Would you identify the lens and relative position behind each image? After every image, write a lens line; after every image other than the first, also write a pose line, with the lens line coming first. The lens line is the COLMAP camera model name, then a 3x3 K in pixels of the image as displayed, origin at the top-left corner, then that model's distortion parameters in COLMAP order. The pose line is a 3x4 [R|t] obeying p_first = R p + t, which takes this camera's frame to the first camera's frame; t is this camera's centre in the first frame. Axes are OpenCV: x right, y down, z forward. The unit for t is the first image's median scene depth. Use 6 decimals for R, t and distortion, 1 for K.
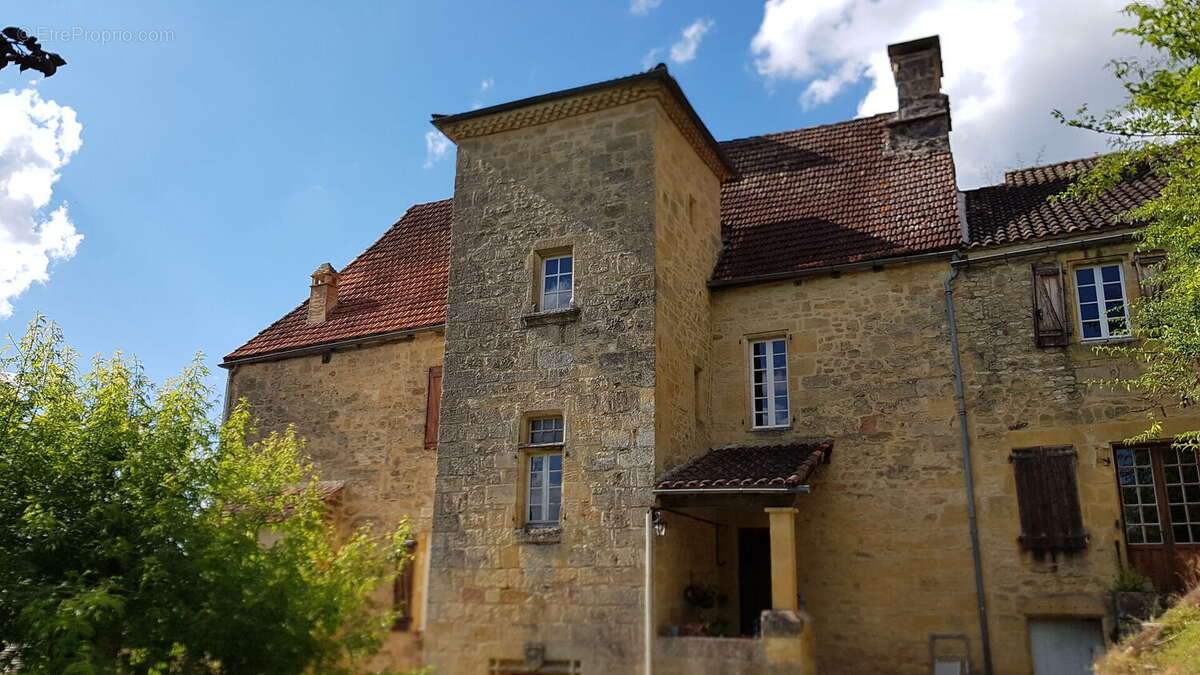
lens RADIAL K [[997.4, 0, 594.3], [0, 997.4, 338.2], [0, 0, 1]] dist [0.063205, -0.022376]
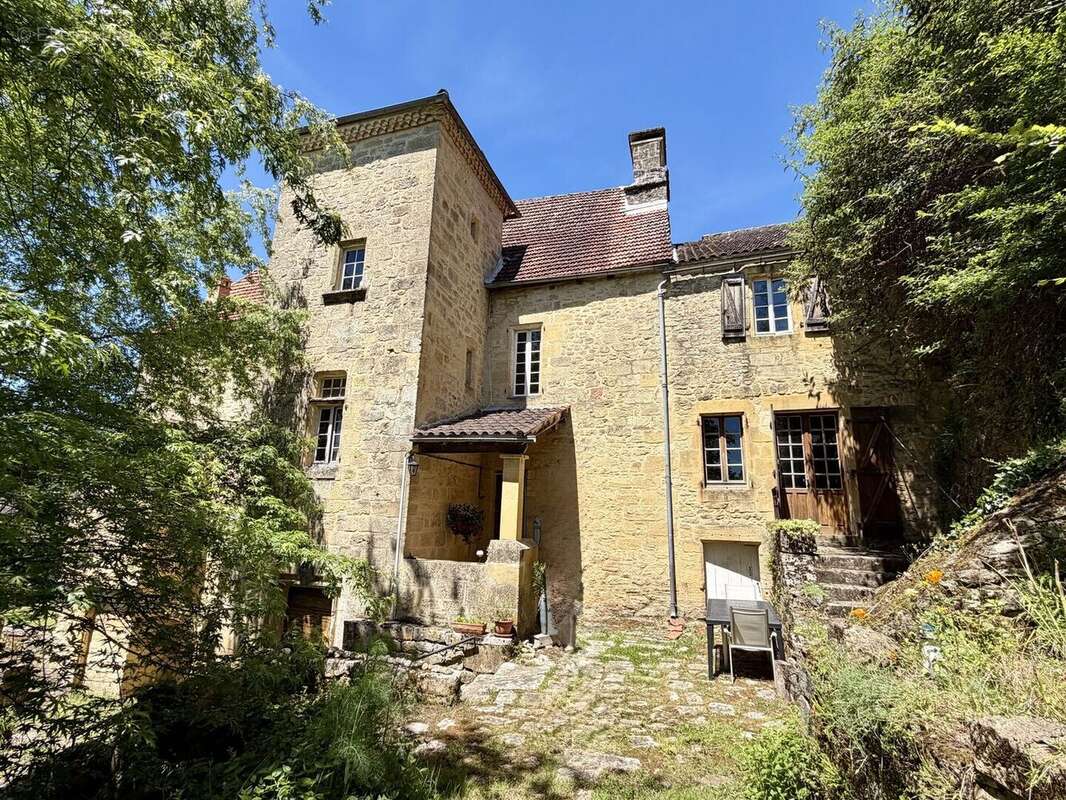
lens RADIAL K [[523.6, 0, 538.2], [0, 523.6, 400.3], [0, 0, 1]] dist [0.001408, -0.000452]
pose [[0.993615, 0.039306, 0.105757, 0.128195], [-0.045310, 0.997459, 0.054979, 0.060436], [-0.103327, -0.059420, 0.992871, 0.333593]]
